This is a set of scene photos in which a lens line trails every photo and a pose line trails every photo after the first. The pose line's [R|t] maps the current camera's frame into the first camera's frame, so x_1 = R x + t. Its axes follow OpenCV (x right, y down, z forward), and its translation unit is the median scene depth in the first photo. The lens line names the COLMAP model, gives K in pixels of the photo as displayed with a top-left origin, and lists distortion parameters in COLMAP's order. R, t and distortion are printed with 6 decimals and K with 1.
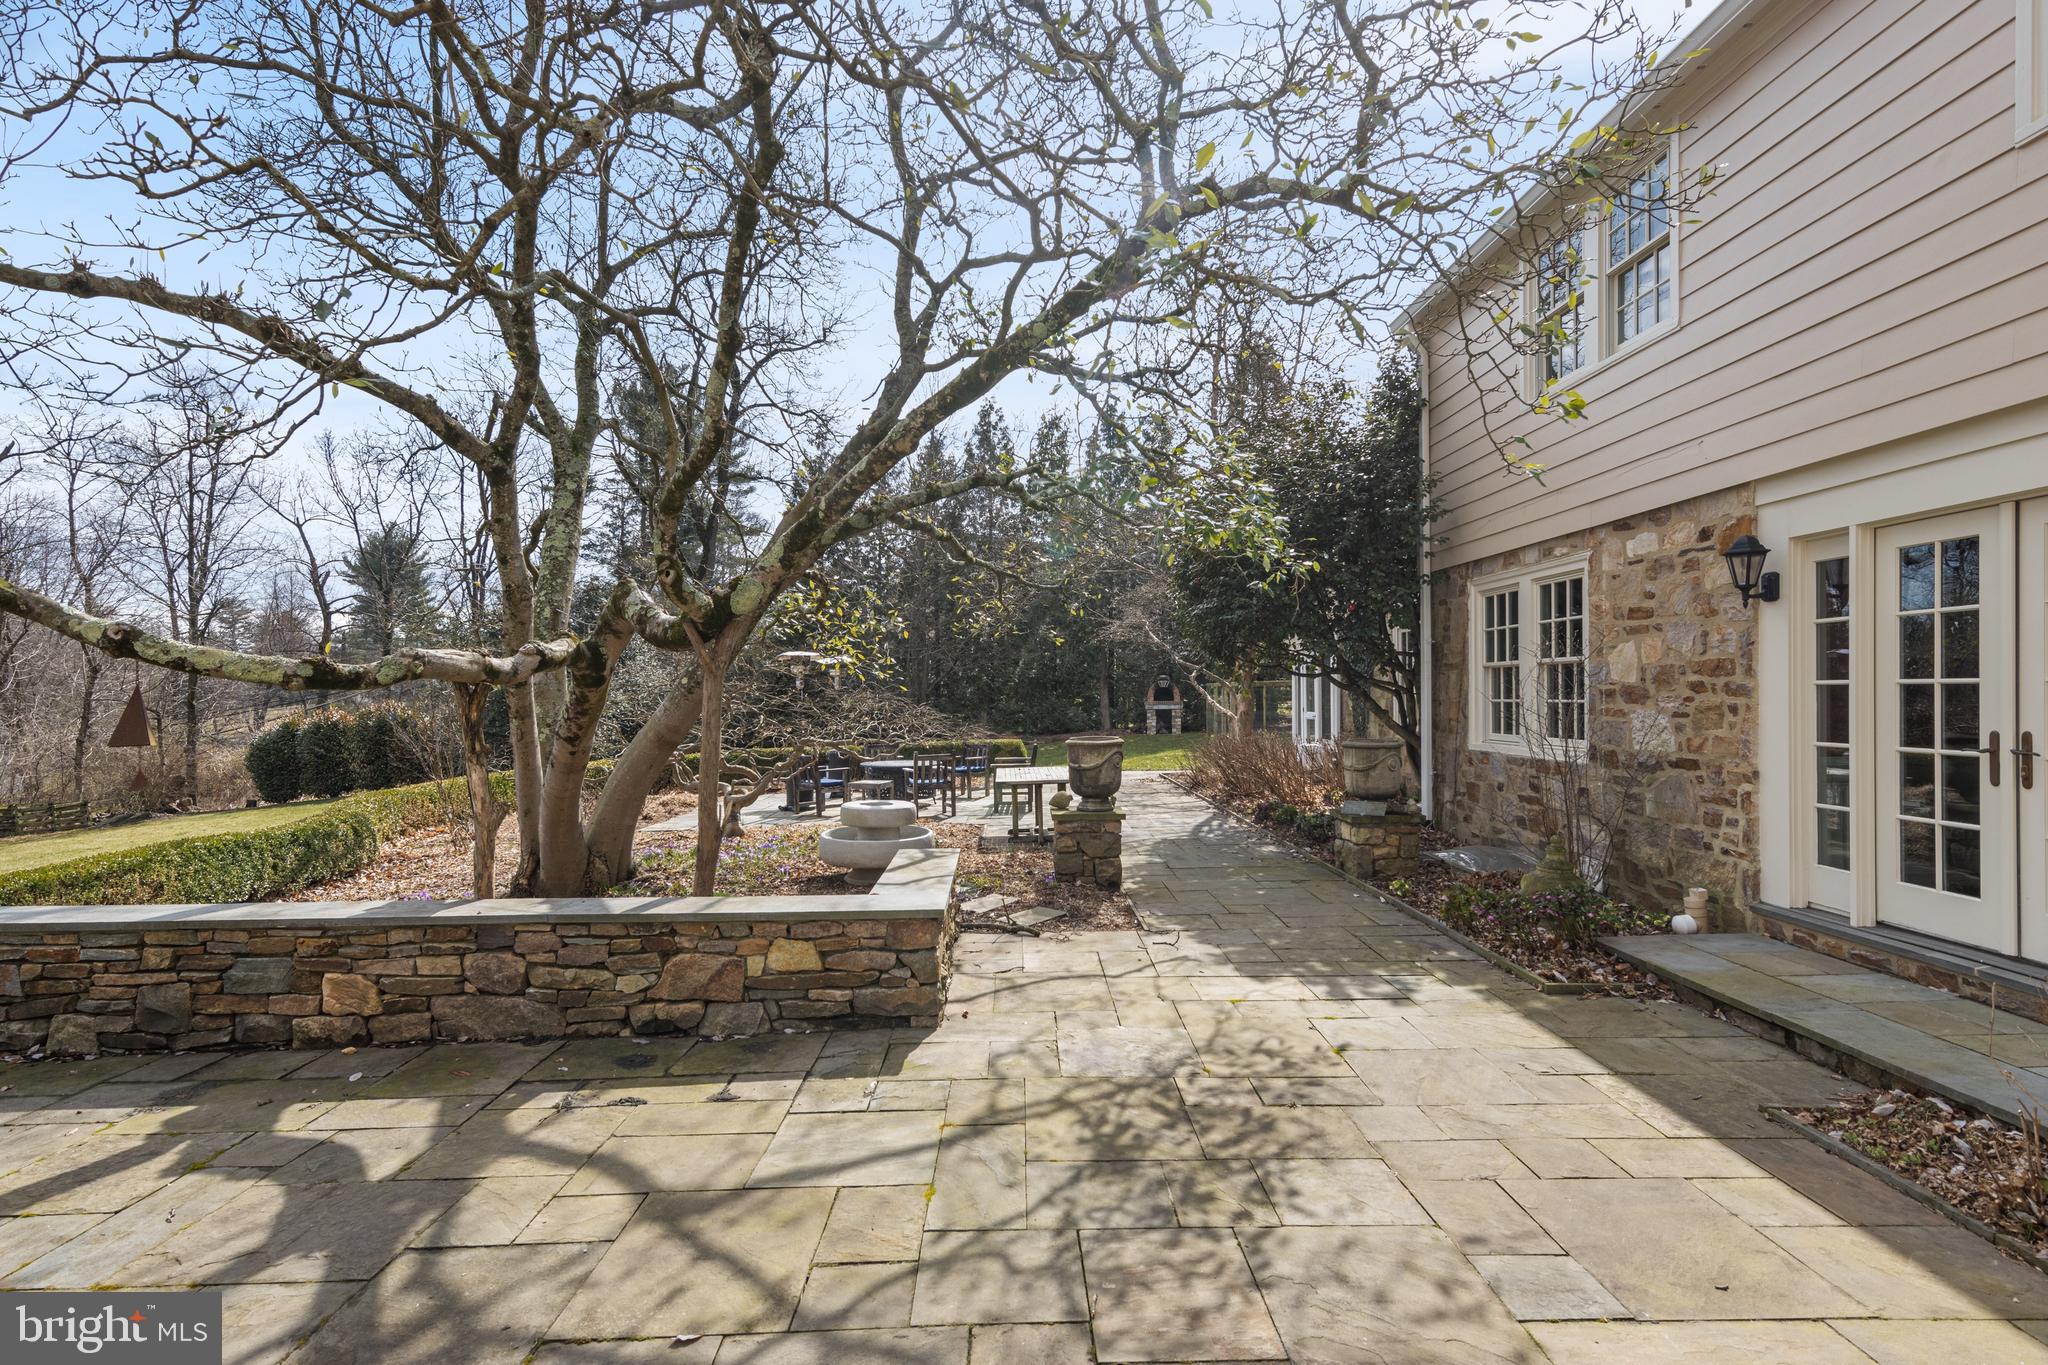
lens RADIAL K [[1052.1, 0, 1034.4], [0, 1052.1, 689.2], [0, 0, 1]] dist [0.006067, 0.000370]
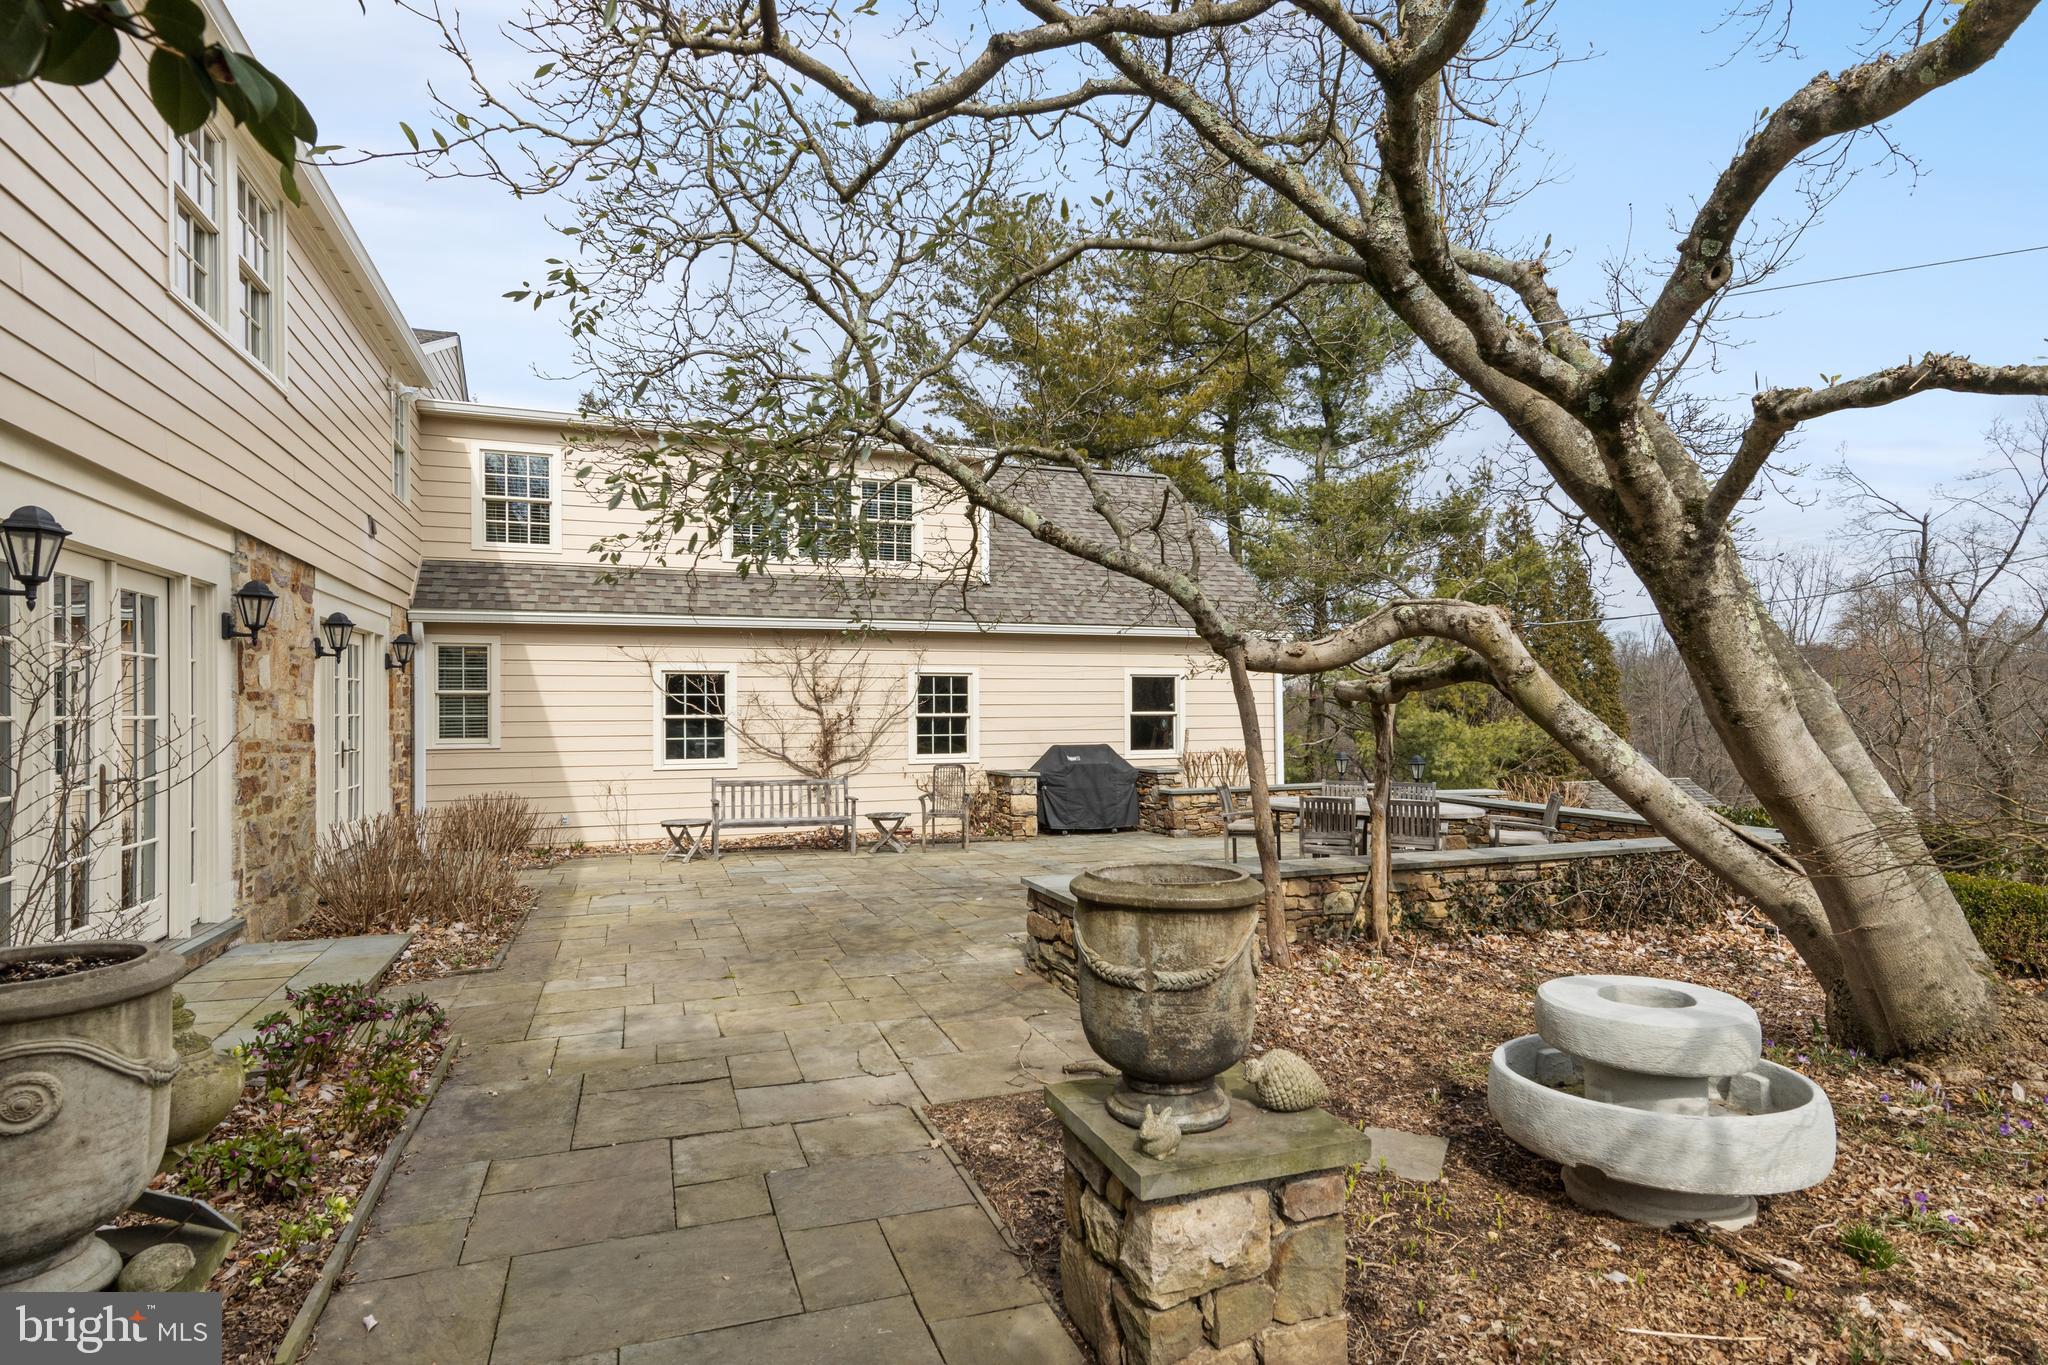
lens RADIAL K [[1052.1, 0, 1027.3], [0, 1052.1, 701.8], [0, 0, 1]] dist [0.006067, 0.000370]
pose [[-0.938616, 0.015745, -0.344605, 0.329988], [0.016772, 0.999859, 0.000000, -0.013385], [0.344556, -0.005780, -0.938748, 2.069207]]
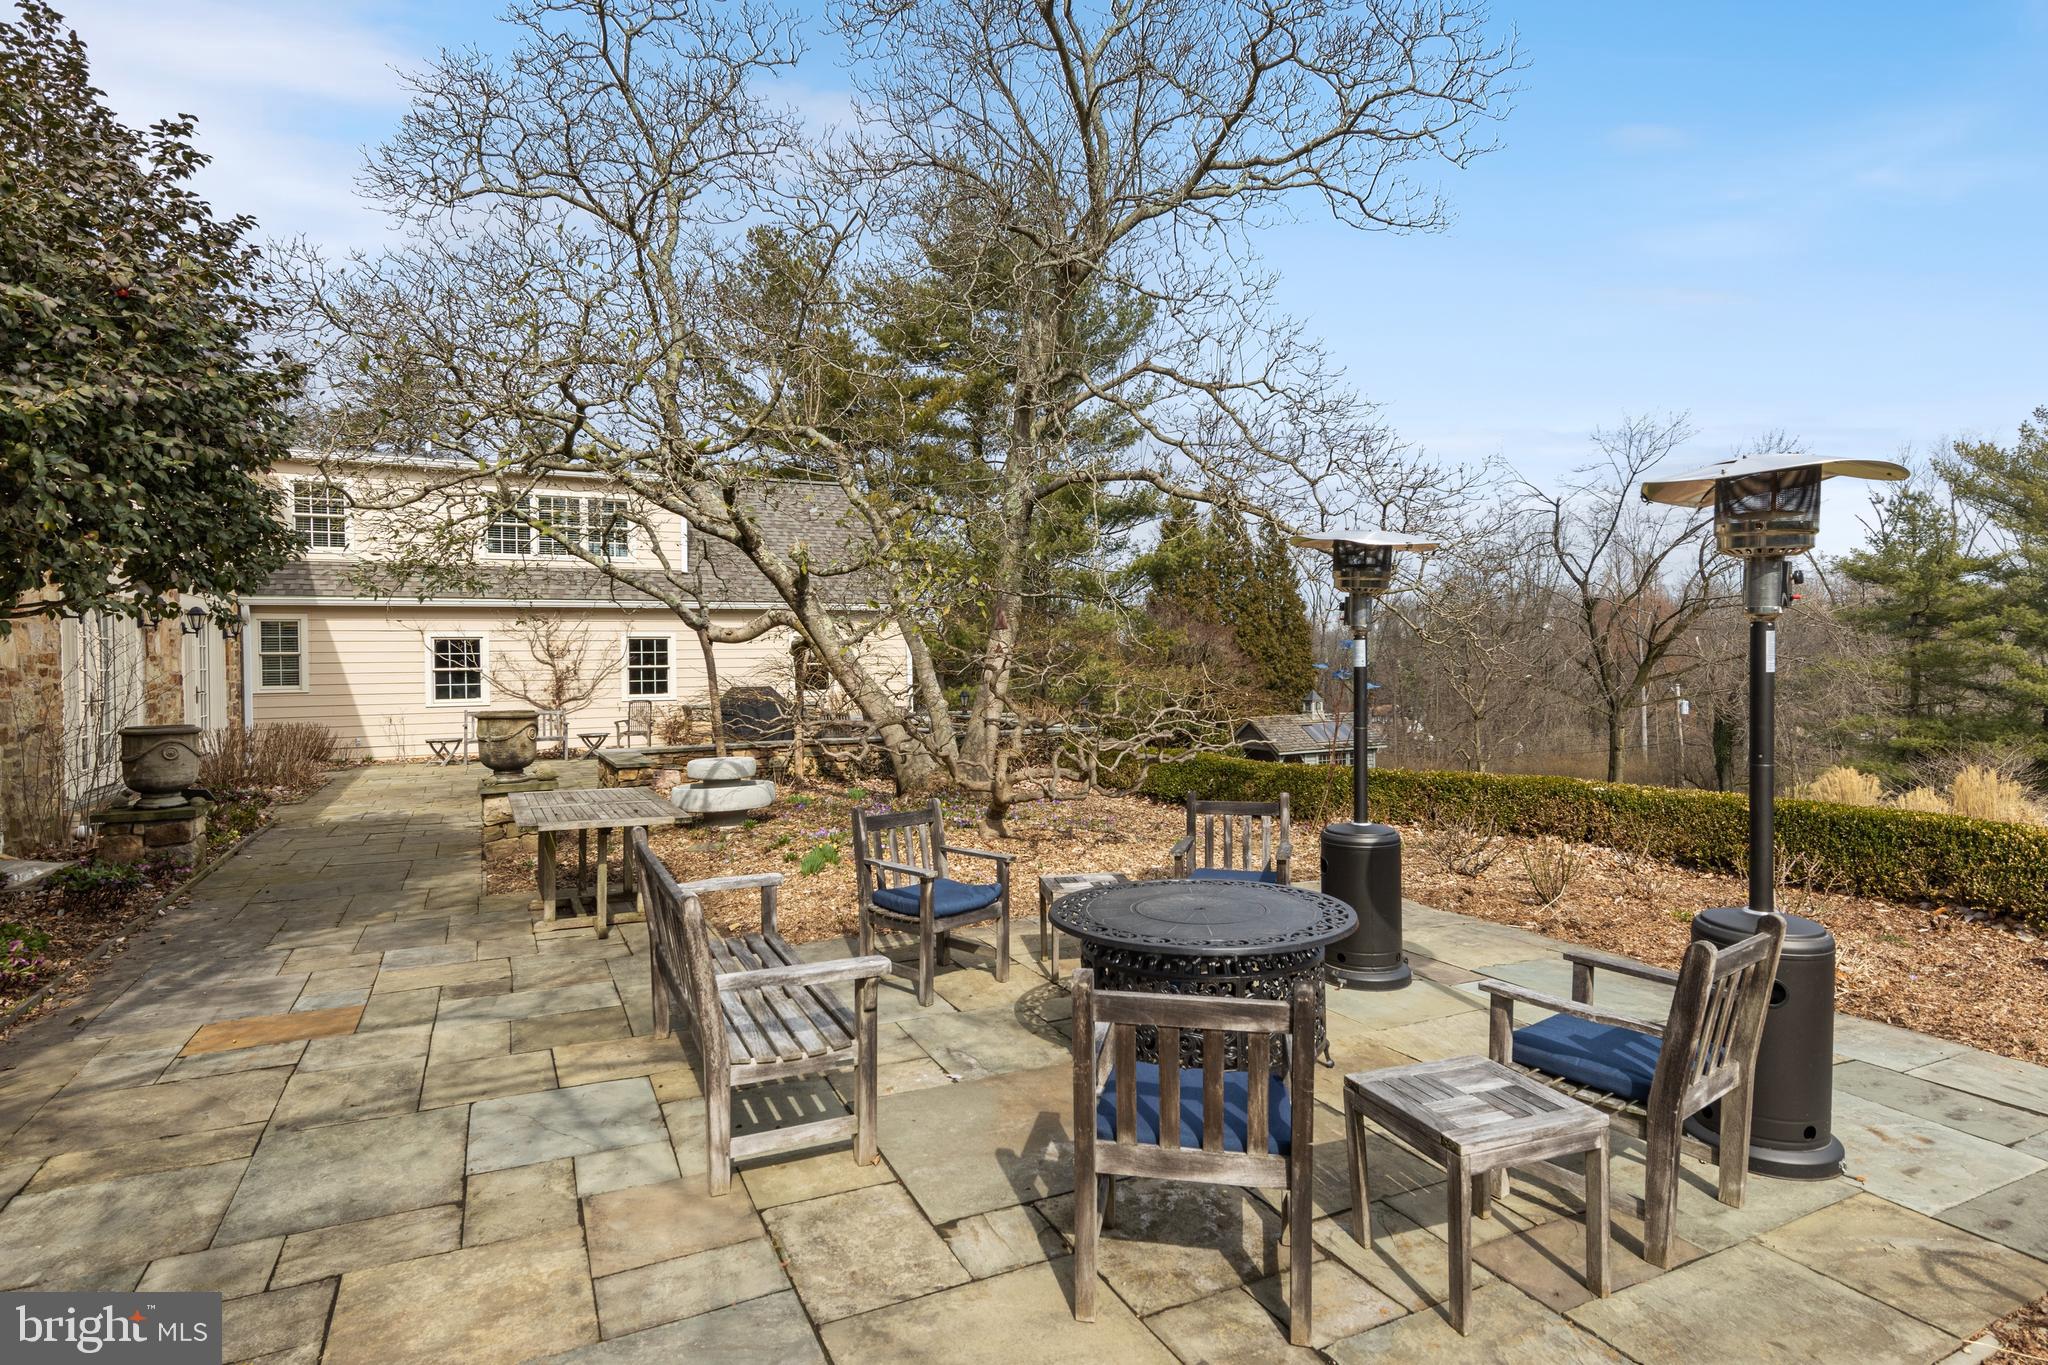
lens RADIAL K [[1052.1, 0, 1028.2], [0, 1052.1, 664.4], [0, 0, 1]] dist [0.006067, 0.000370]
pose [[-0.888927, 0.027735, -0.457209, 0.218885], [0.024706, 0.999615, 0.012604, -0.008963], [0.457383, -0.000092, -0.889270, 2.830365]]
